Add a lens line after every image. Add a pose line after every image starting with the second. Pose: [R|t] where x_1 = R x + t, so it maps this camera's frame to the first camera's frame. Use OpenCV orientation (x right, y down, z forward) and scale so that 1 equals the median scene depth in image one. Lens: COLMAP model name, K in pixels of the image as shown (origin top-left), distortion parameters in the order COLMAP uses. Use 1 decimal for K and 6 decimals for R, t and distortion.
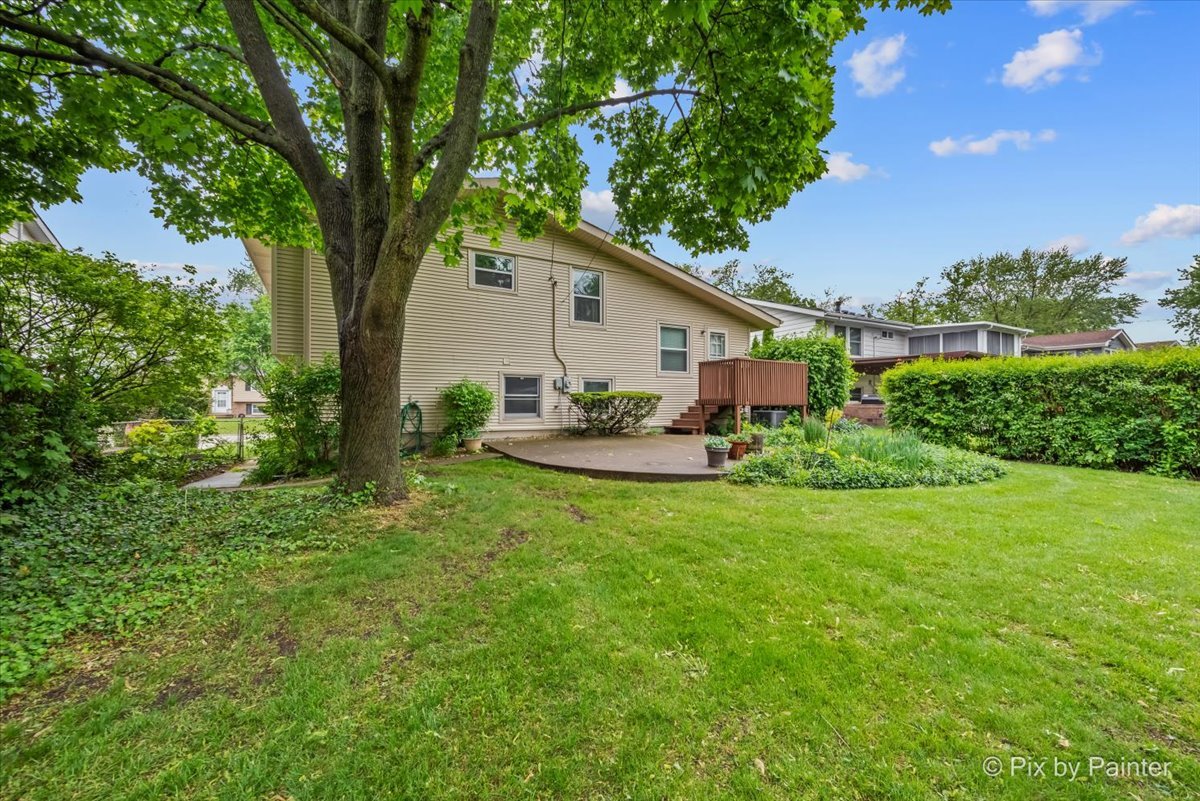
lens RADIAL K [[502.0, 0, 600.0], [0, 502.0, 400.5], [0, 0, 1]] dist [-0.000785, -0.000097]
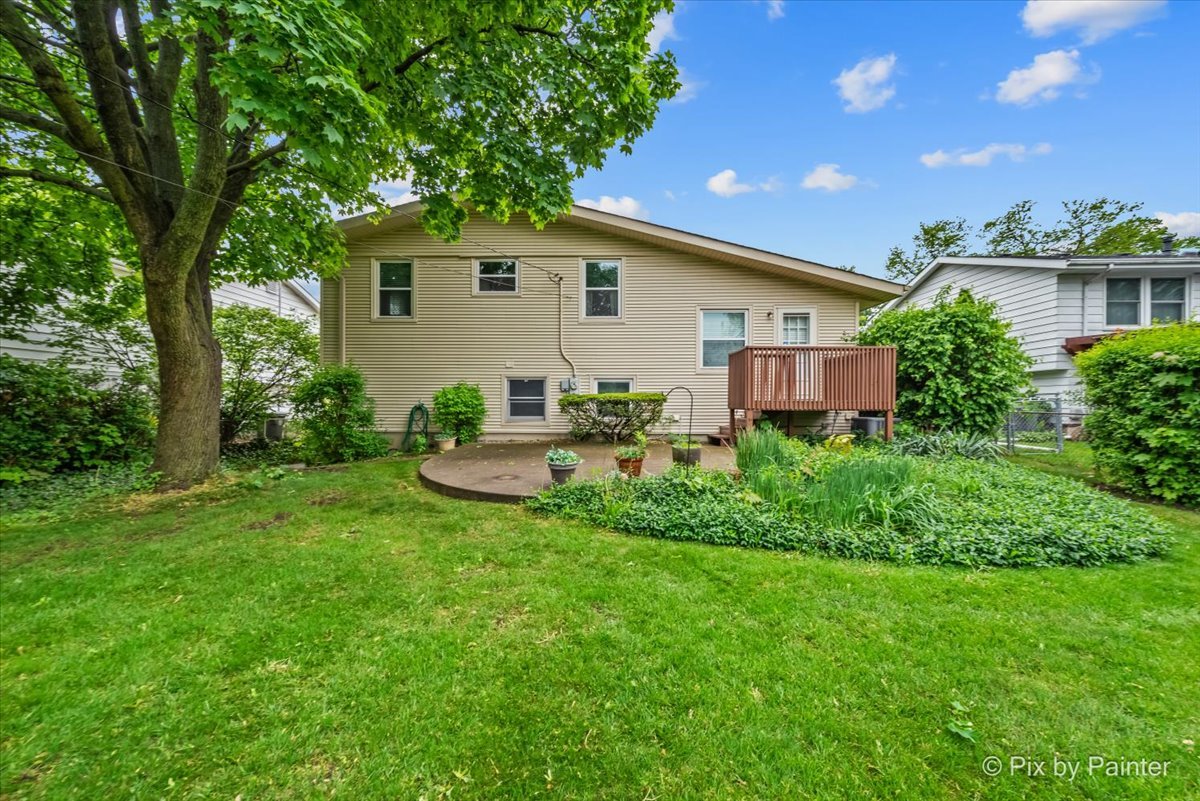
lens RADIAL K [[502.0, 0, 600.0], [0, 502.0, 400.5], [0, 0, 1]] dist [-0.000785, -0.000097]
pose [[0.832881, -0.002530, -0.553446, 0.475019], [0.001842, 0.999997, -0.001799, -0.002579], [0.553448, 0.000479, 0.832883, 0.241542]]
